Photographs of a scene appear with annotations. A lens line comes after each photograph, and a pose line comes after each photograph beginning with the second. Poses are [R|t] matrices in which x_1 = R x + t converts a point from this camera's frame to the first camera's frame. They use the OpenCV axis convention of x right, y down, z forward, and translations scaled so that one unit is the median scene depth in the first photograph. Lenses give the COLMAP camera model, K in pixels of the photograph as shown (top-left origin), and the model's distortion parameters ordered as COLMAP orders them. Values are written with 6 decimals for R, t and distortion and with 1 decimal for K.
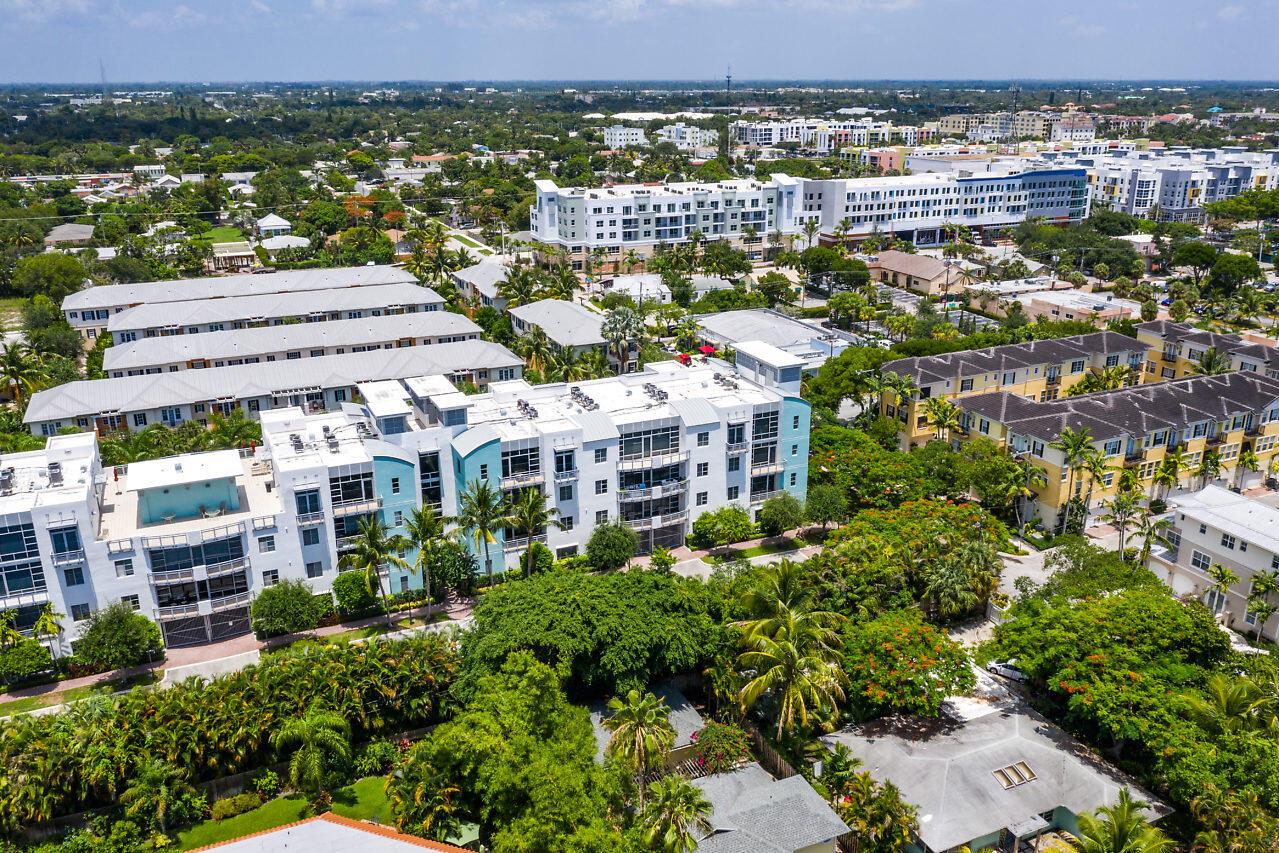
lens RADIAL K [[1015.6, 0, 639.5], [0, 1015.6, 426.5], [0, 0, 1]] dist [-0.011020, -0.001369]
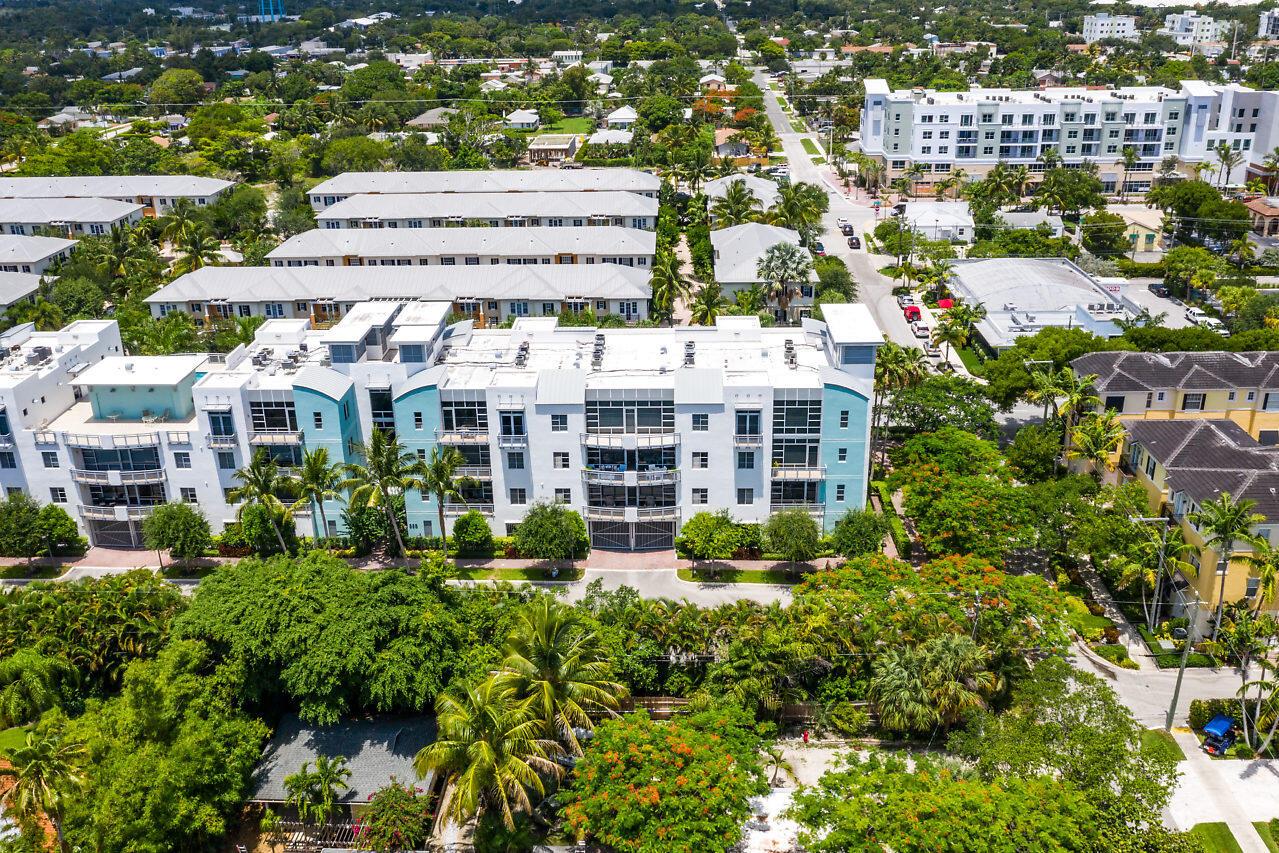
lens RADIAL K [[1106.8, 0, 640.9], [0, 1106.8, 393.8], [0, 0, 1]] dist [-0.012605, -0.002072]
pose [[0.895497, 0.148634, -0.419515, 0.349248], [-0.129538, 0.988822, 0.073826, -0.061551], [0.425799, -0.011768, 0.904741, 0.191326]]
